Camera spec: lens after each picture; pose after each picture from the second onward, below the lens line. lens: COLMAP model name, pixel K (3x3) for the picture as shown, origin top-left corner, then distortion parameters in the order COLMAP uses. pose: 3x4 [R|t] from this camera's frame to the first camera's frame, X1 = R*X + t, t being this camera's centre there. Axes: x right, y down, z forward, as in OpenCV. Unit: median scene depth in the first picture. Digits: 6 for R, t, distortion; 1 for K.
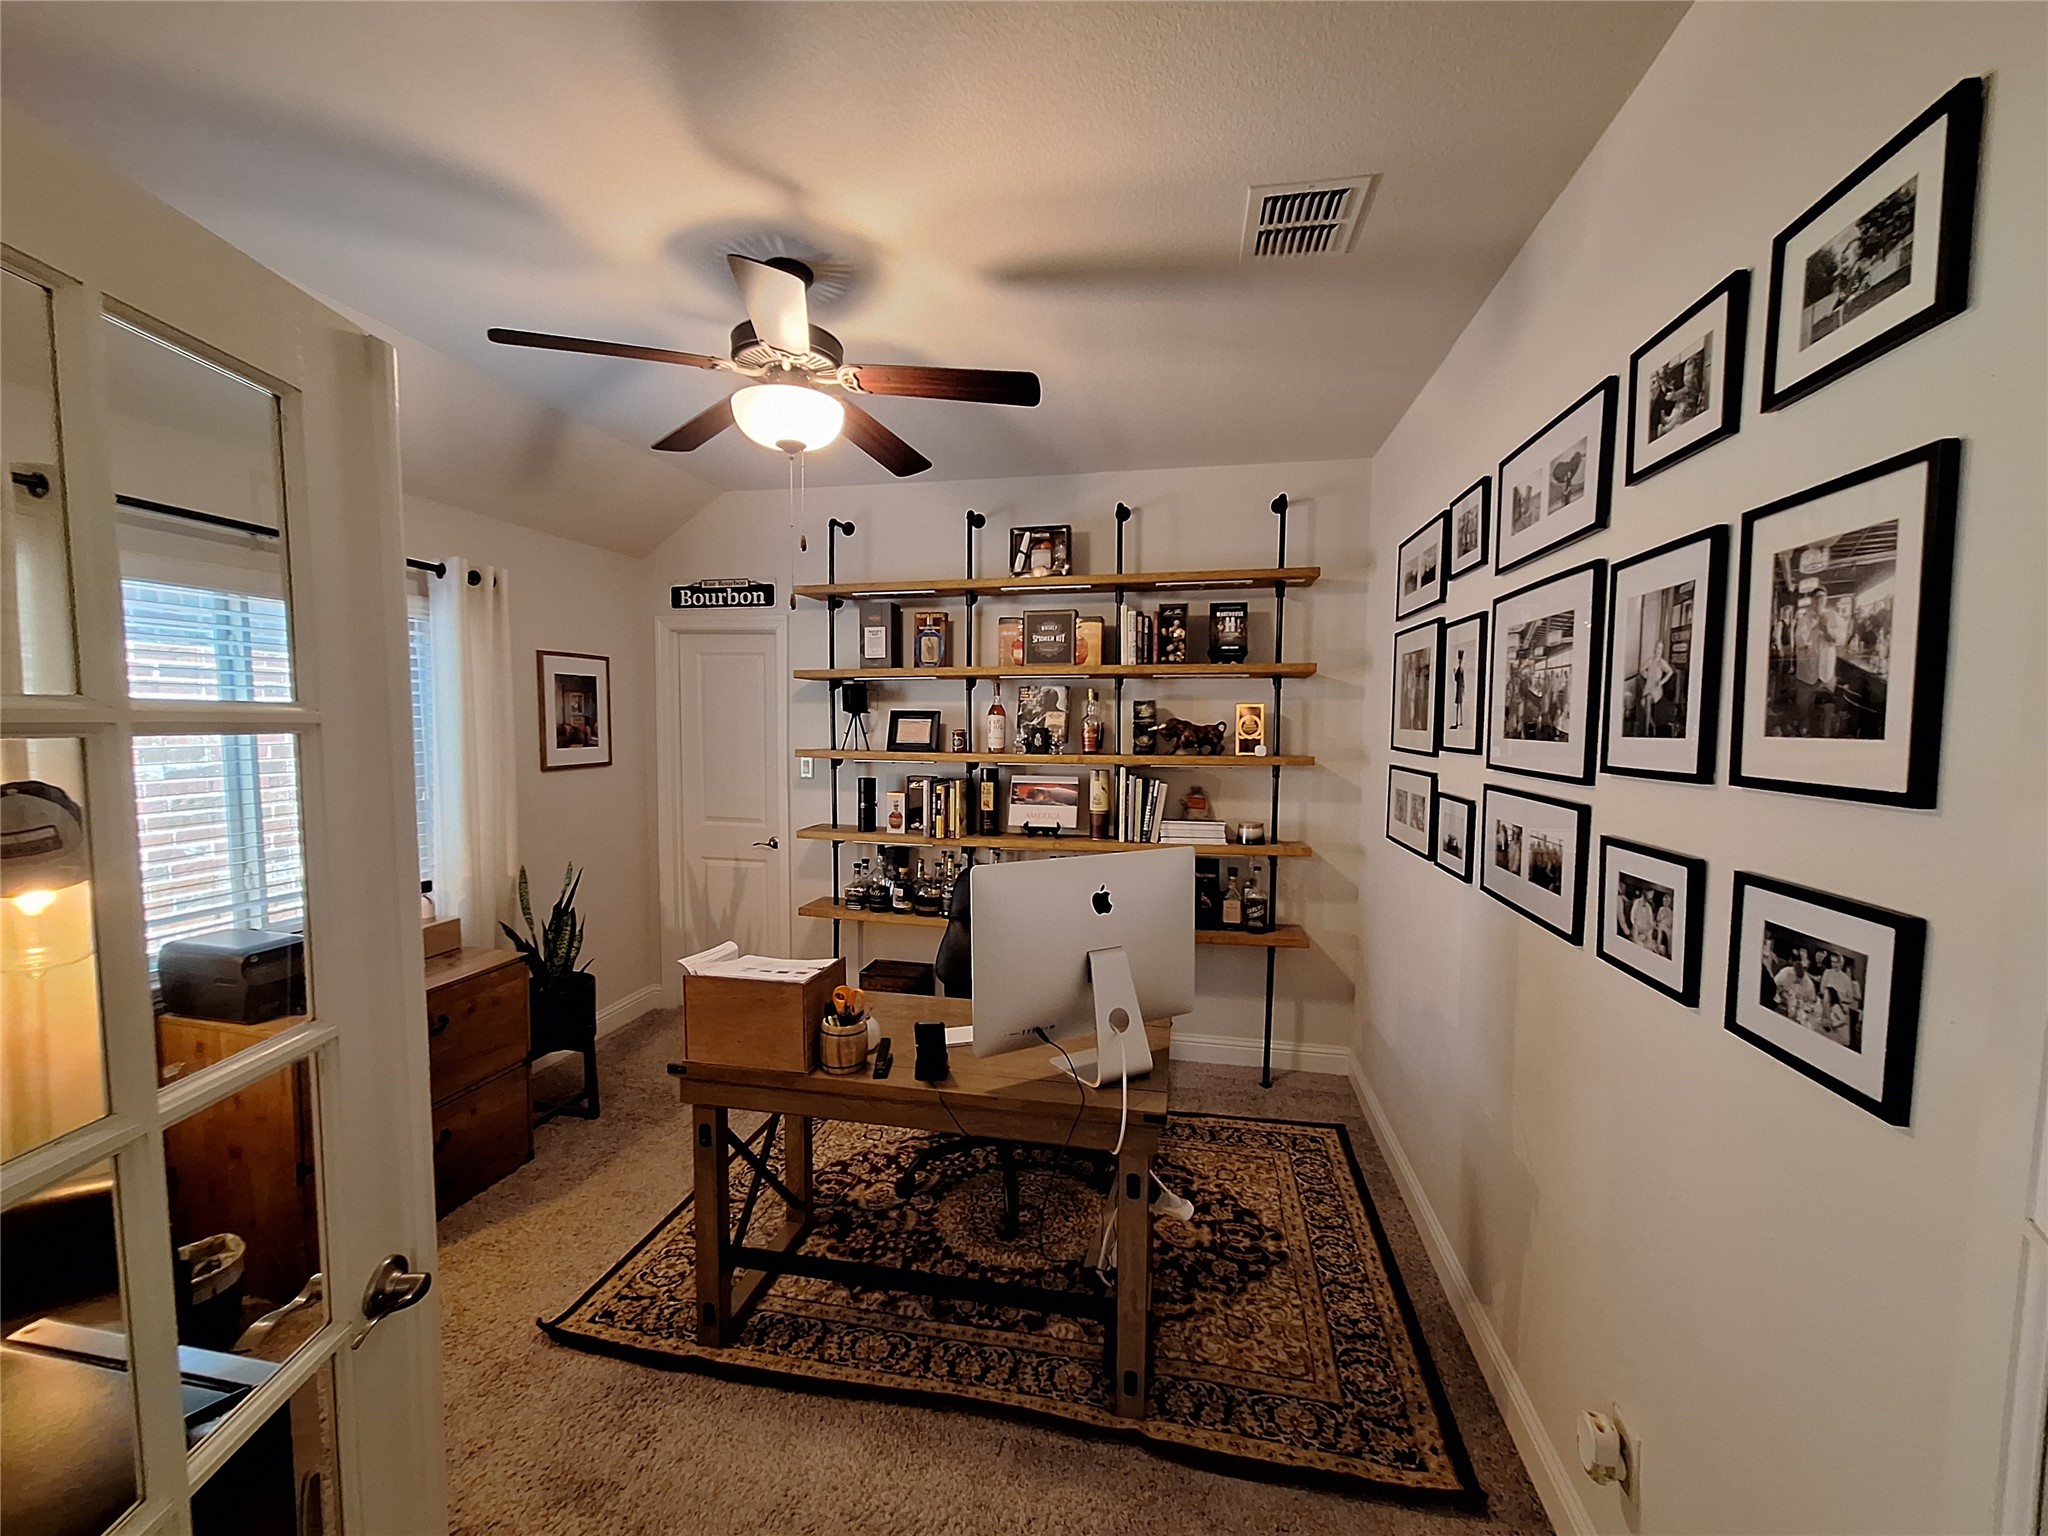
lens RADIAL K [[804.4, 0, 1007.9], [0, 804.4, 782.7], [0, 0, 1]] dist [-0.001348, 0.000417]
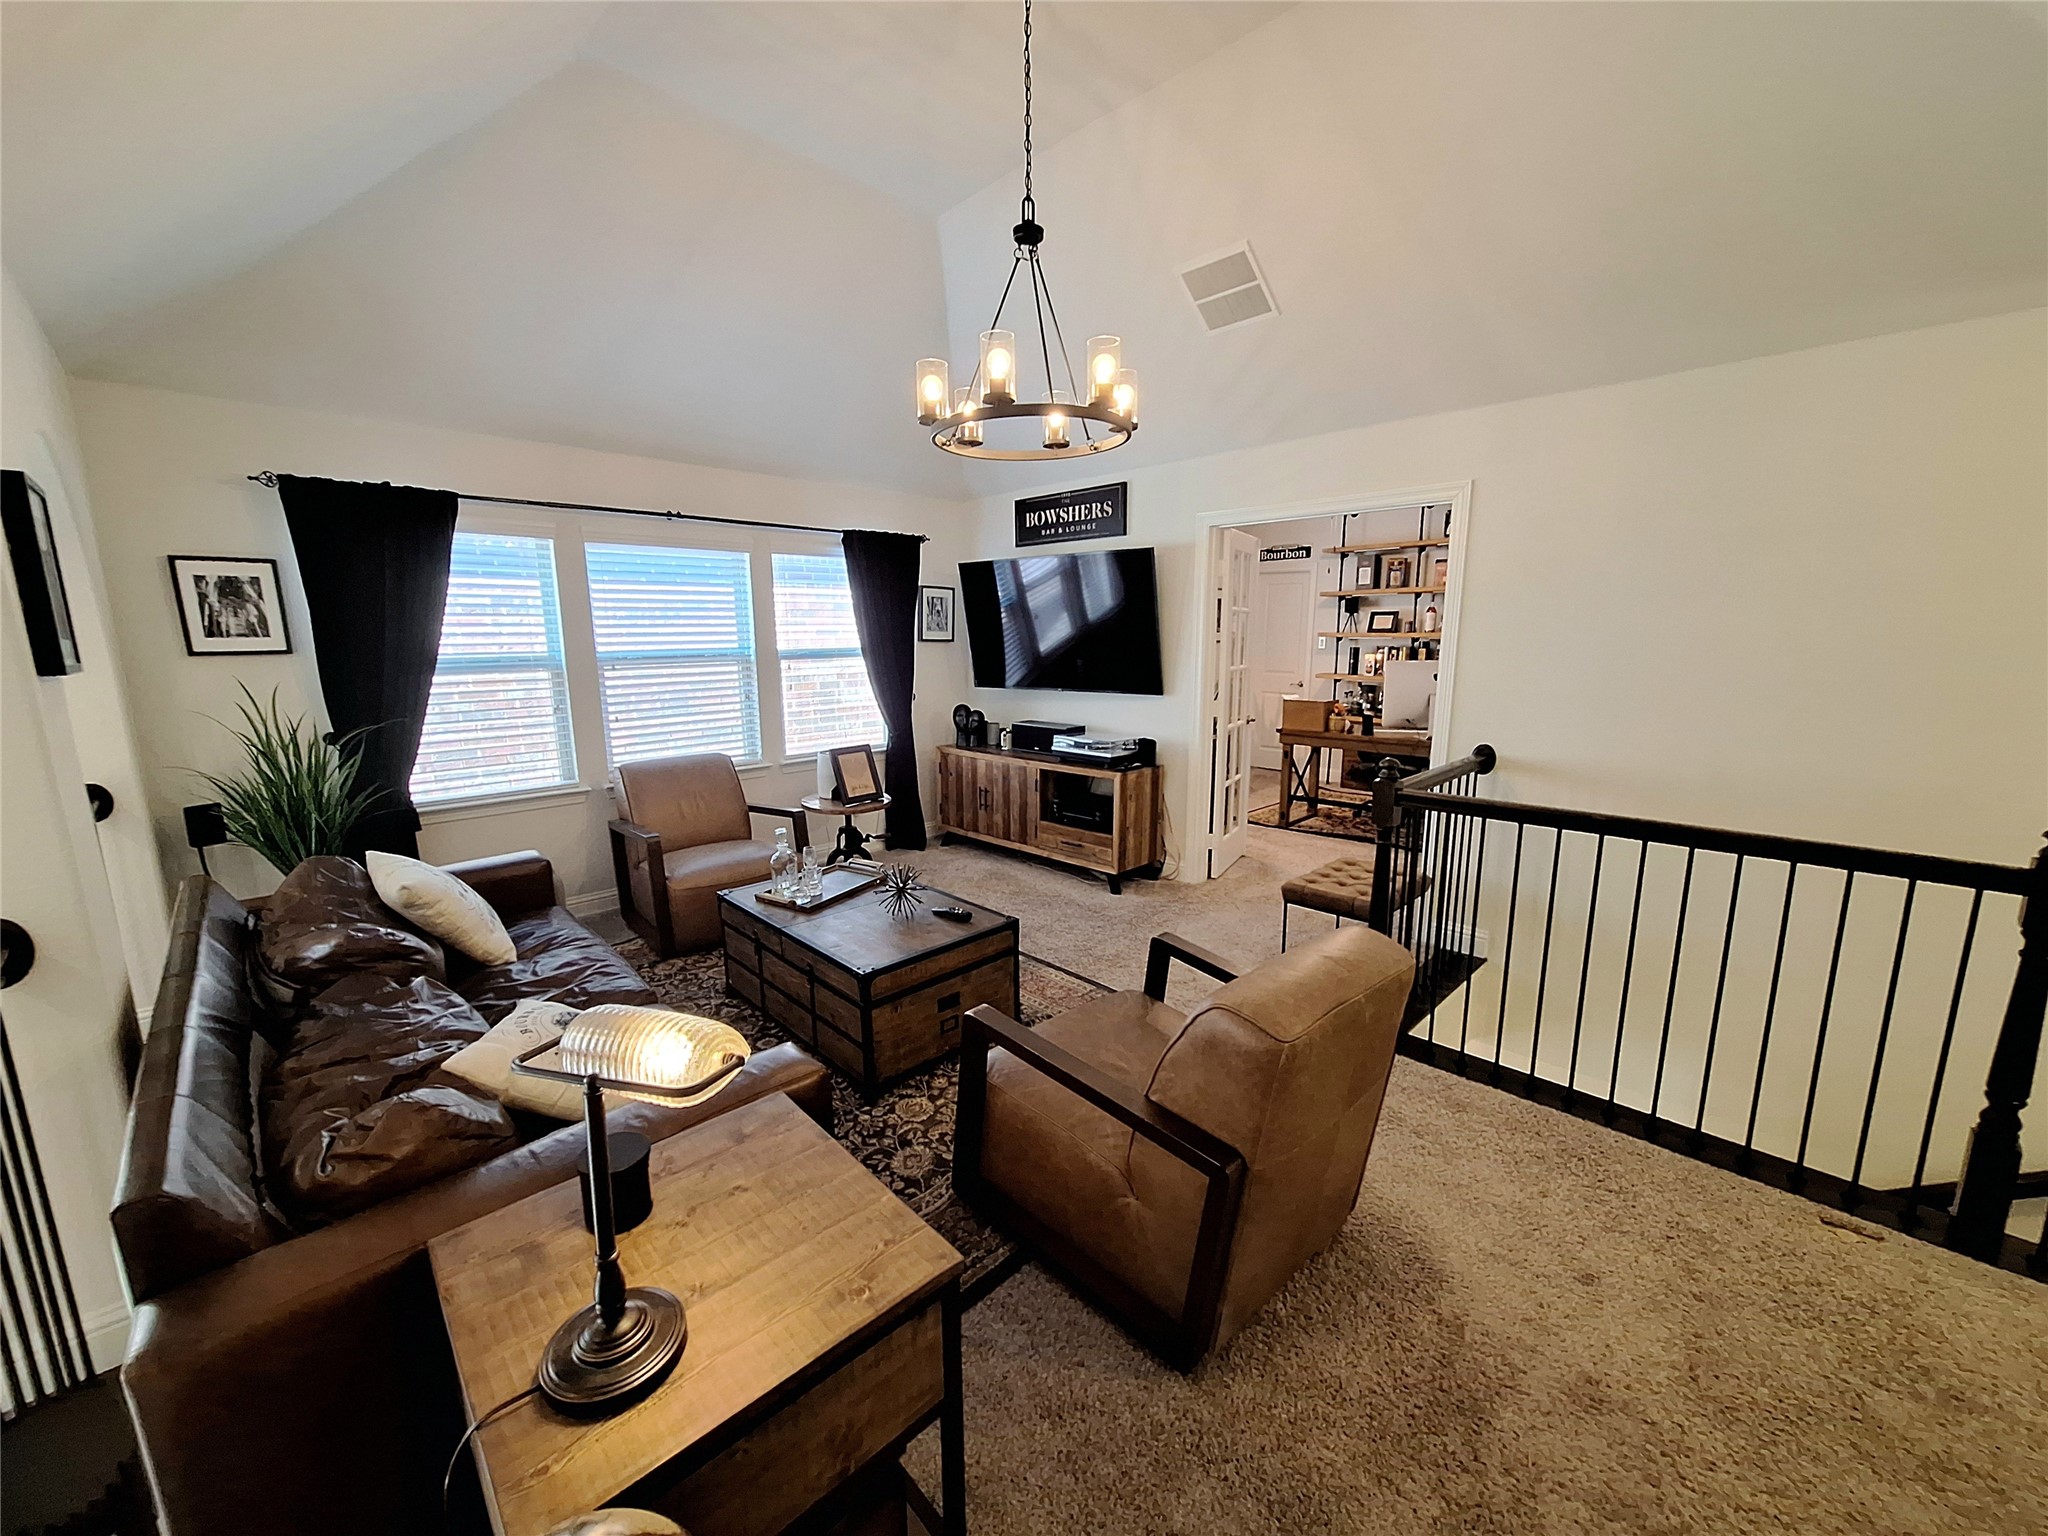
lens RADIAL K [[804.4, 0, 1007.9], [0, 804.4, 782.7], [0, 0, 1]] dist [-0.001348, 0.000417]
pose [[0.830256, 0.088392, -0.550329, 0.229821], [-0.021612, 0.991708, 0.126680, 0.091912], [0.556963, -0.093283, 0.825282, -1.117550]]
